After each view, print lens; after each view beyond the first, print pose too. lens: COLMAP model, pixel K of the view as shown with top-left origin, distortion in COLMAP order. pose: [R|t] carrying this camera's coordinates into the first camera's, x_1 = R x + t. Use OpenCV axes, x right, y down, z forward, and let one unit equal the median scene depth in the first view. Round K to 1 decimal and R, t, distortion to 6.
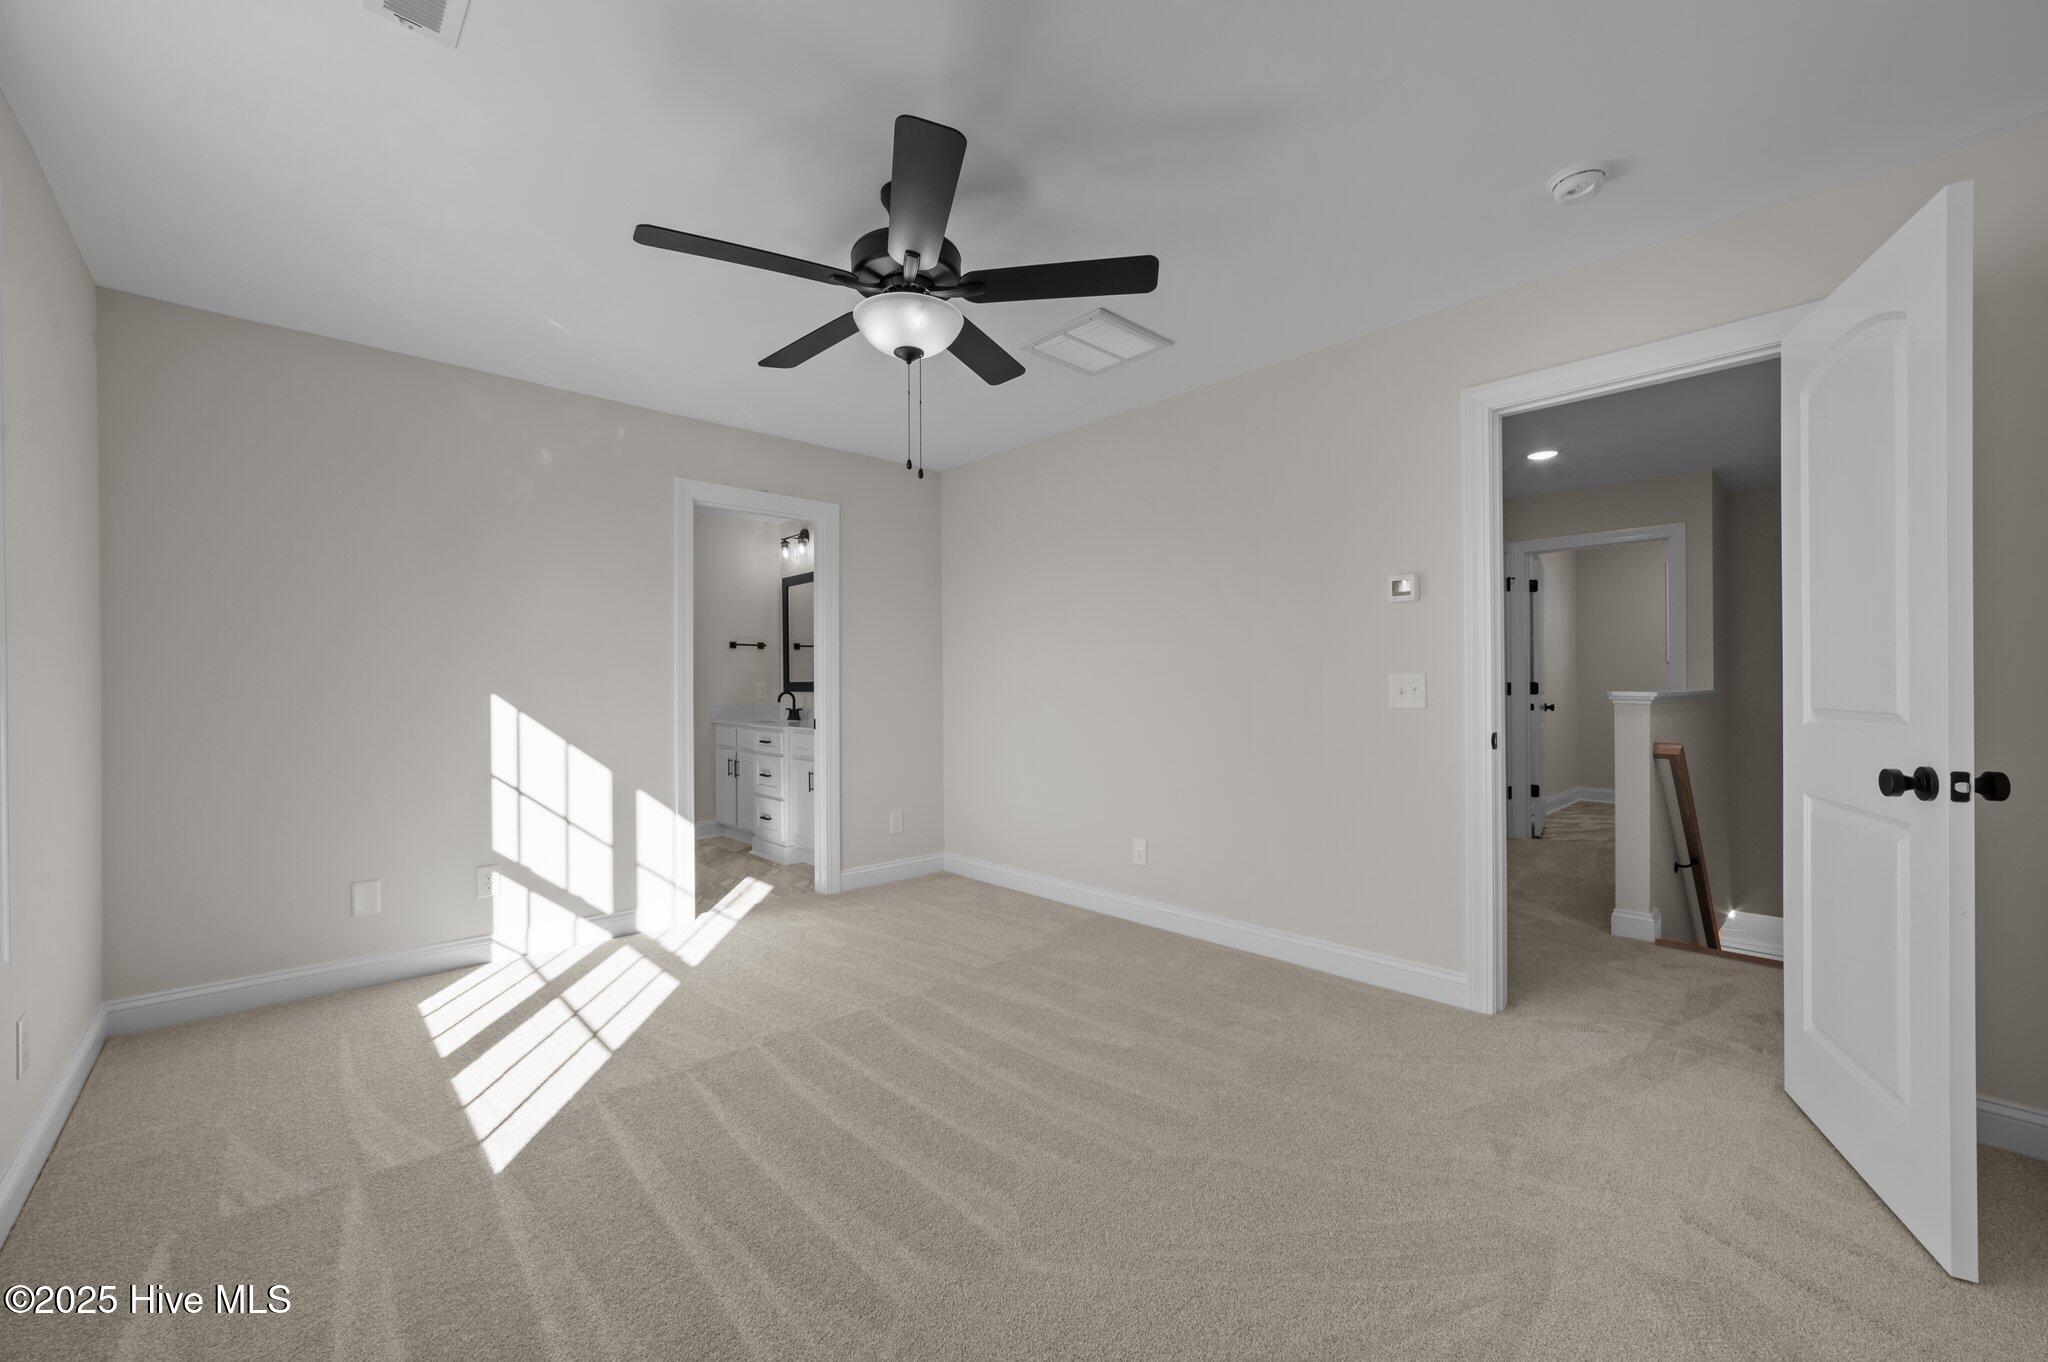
lens RADIAL K [[809.7, 0, 1013.6], [0, 809.7, 690.9], [0, 0, 1]] dist [-0.004206, 0.000345]
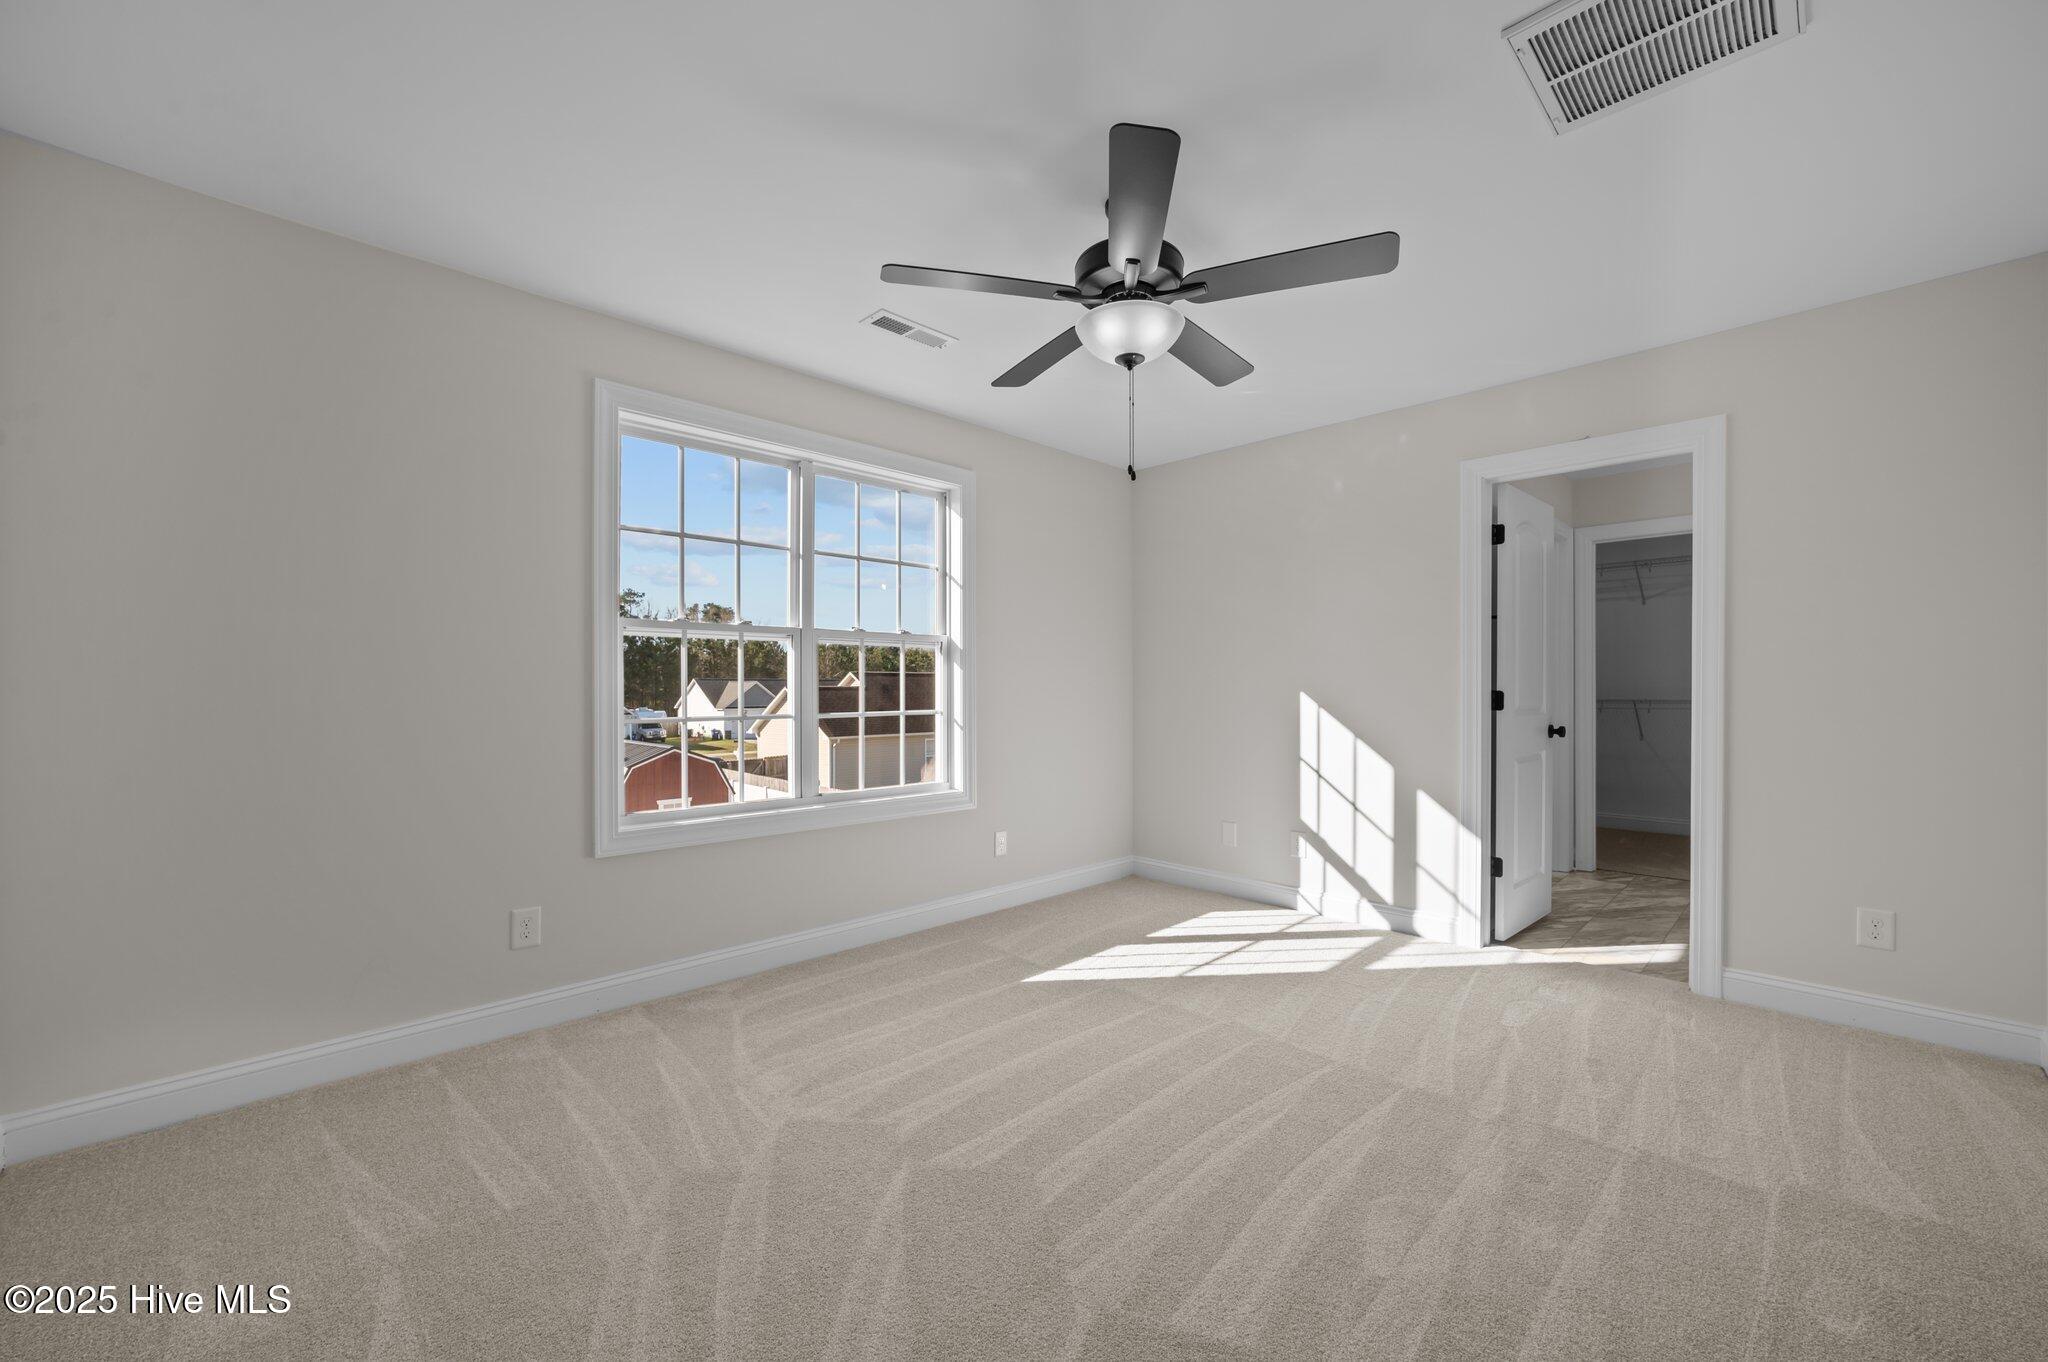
lens RADIAL K [[809.7, 0, 1018.8], [0, 809.7, 683.0], [0, 0, 1]] dist [-0.004206, 0.000345]
pose [[0.024075, 0.000416, -0.999710, 0.556962], [-0.008566, 0.999963, 0.000210, -0.005220], [0.999673, 0.008559, 0.024077, 0.528114]]
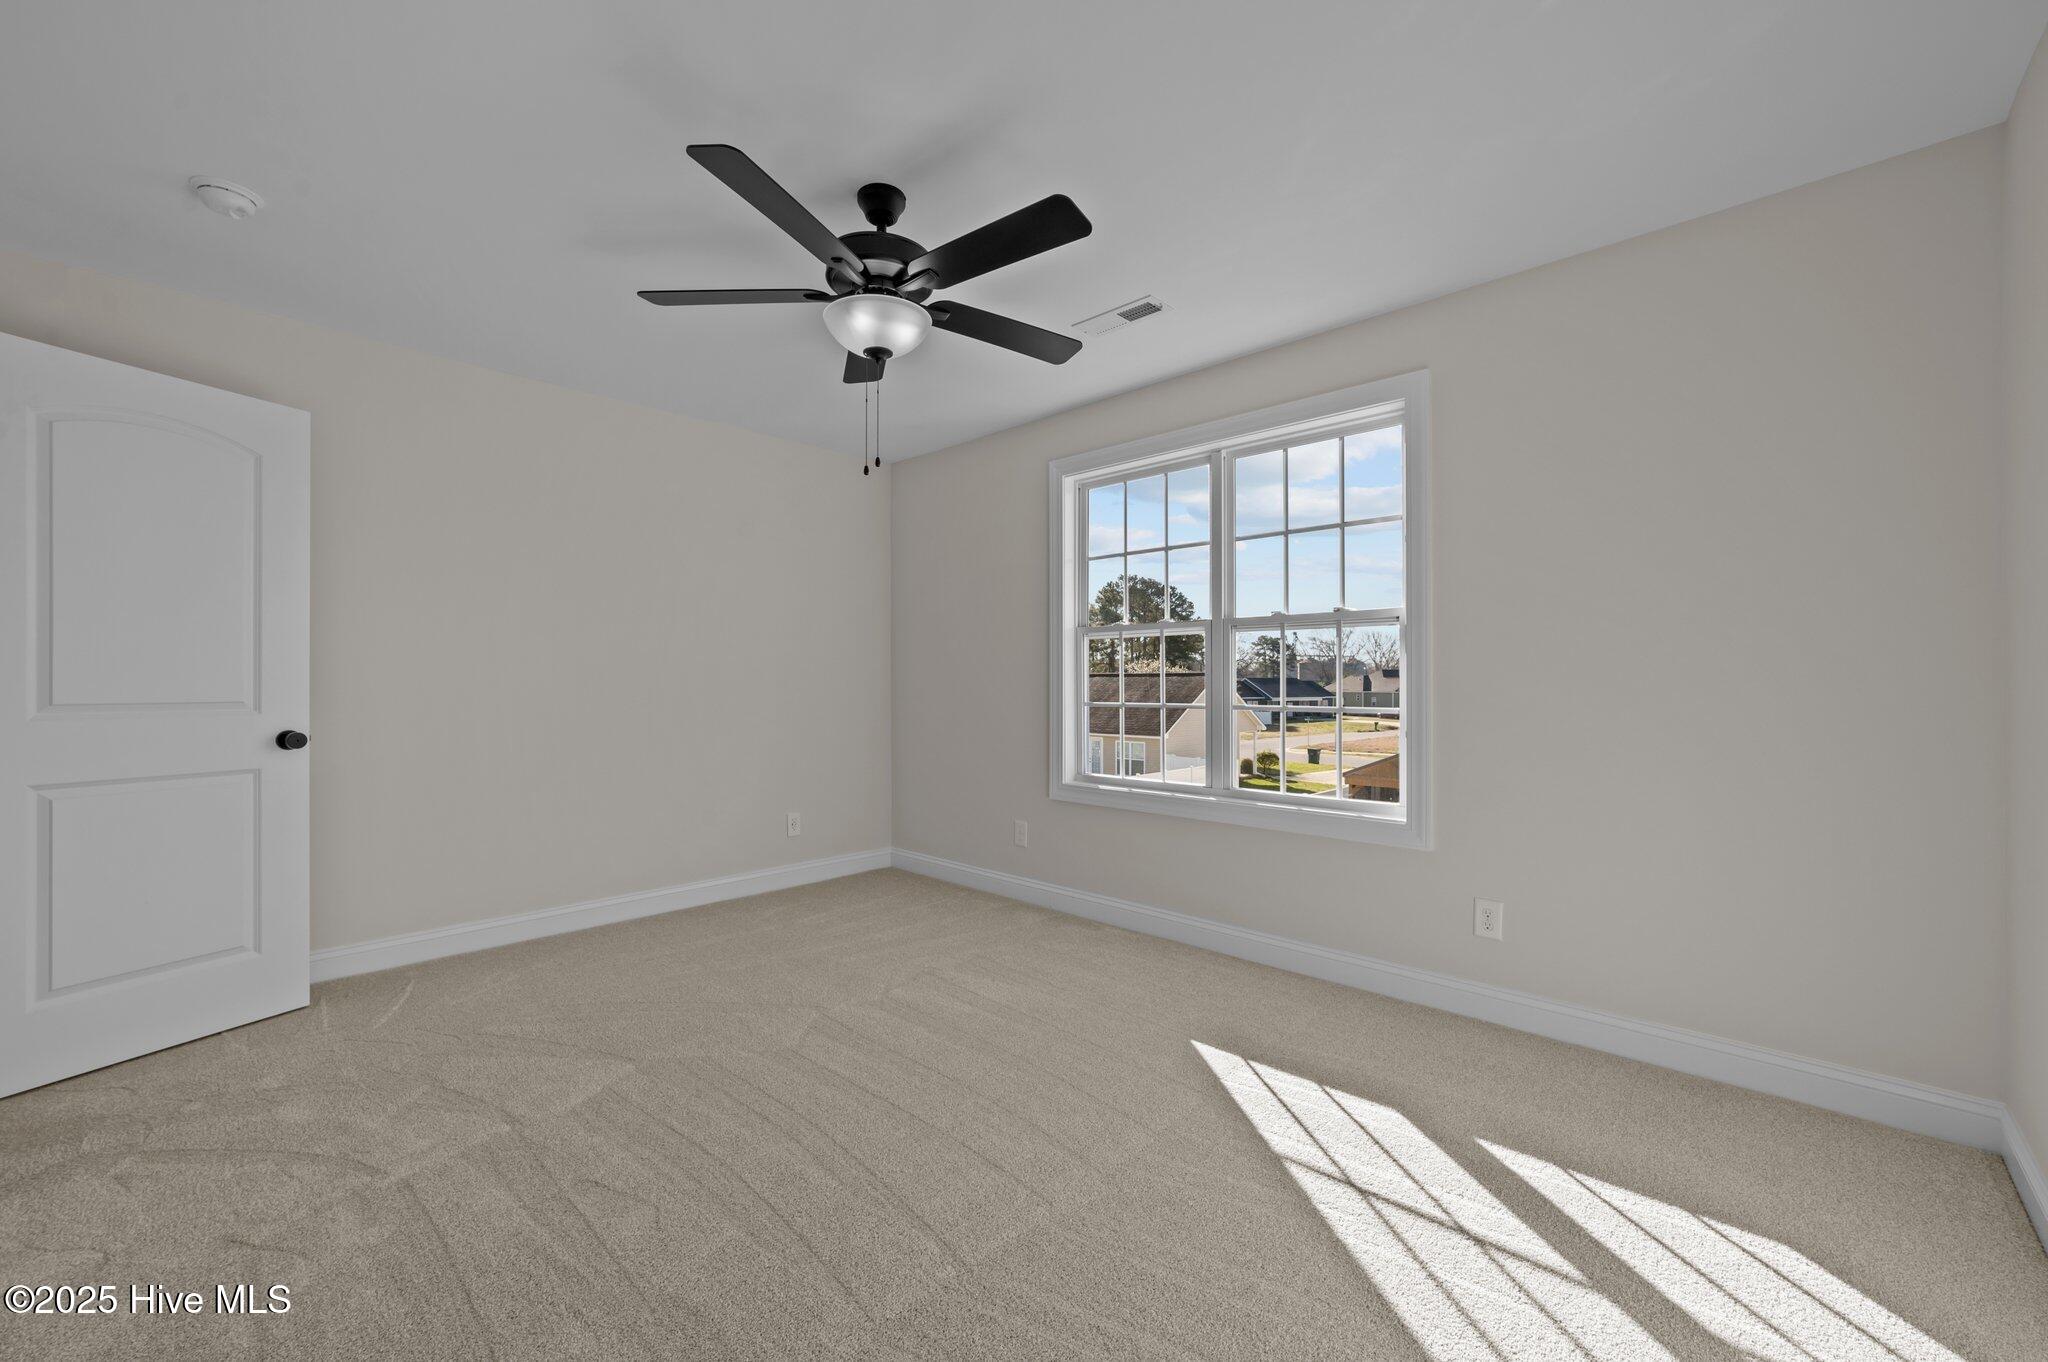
lens RADIAL K [[809.7, 0, 1020.1], [0, 809.7, 674.5], [0, 0, 1]] dist [-0.004206, 0.000345]
pose [[-0.997990, 0.008422, -0.062803, -0.153305], [0.008225, 0.999960, 0.003401, -0.007386], [0.062829, 0.002878, -0.998020, 1.280835]]
